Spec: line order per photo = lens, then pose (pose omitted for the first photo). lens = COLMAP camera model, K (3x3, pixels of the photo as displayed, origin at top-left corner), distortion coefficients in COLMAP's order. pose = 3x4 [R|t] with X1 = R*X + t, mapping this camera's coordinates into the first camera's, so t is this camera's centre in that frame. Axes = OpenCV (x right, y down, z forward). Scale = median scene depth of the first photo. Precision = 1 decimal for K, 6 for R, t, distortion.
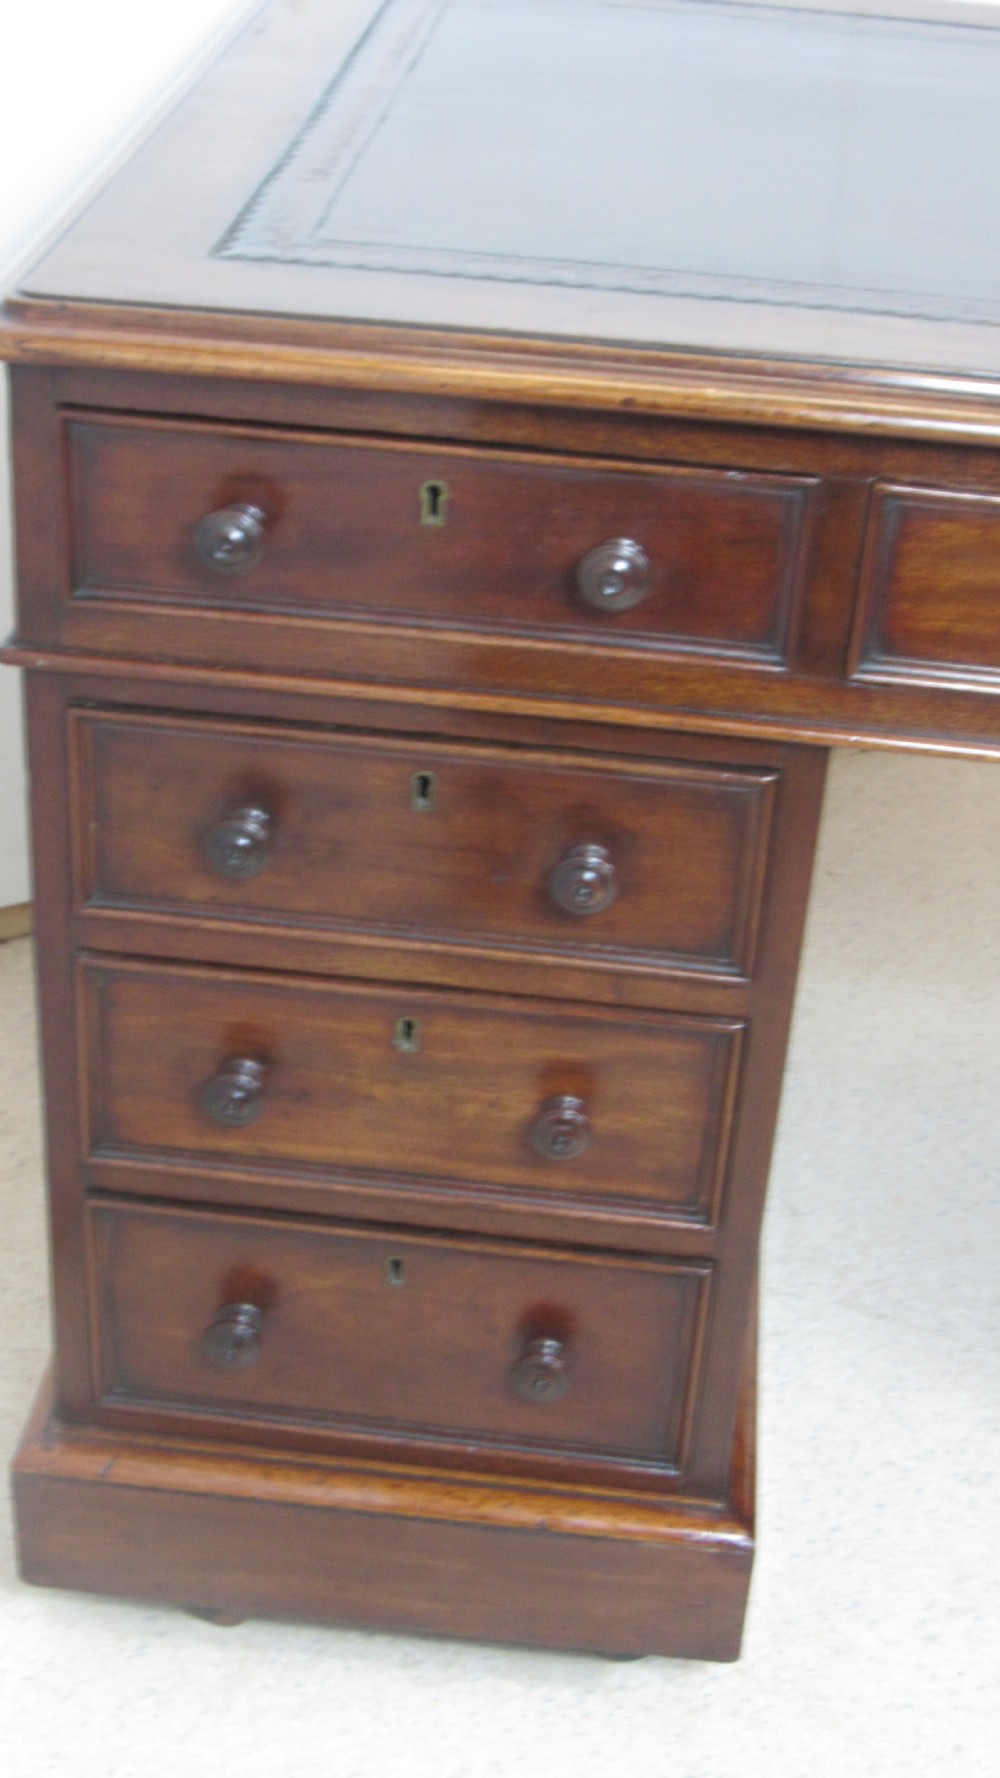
lens RADIAL K [[2514.0, 0, 509.8], [0, 2514.0, 884.2], [0, 0, 1]] dist [-0.091648, 0.000000]
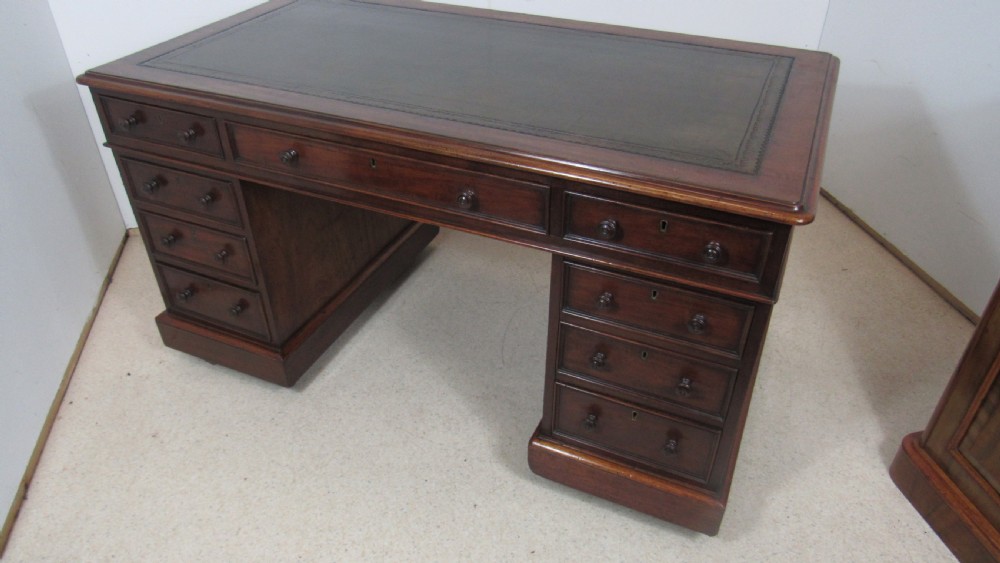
lens RADIAL K [[718.8, 0, 502.8], [0, 718.8, 282.8], [0, 0, 1]] dist [-0.027484, 0.011823]
pose [[0.948342, 0.134658, -0.287252, 0.922448], [-0.115654, 0.989881, 0.082216, -0.026606], [0.295417, -0.044747, 0.954320, -0.115447]]
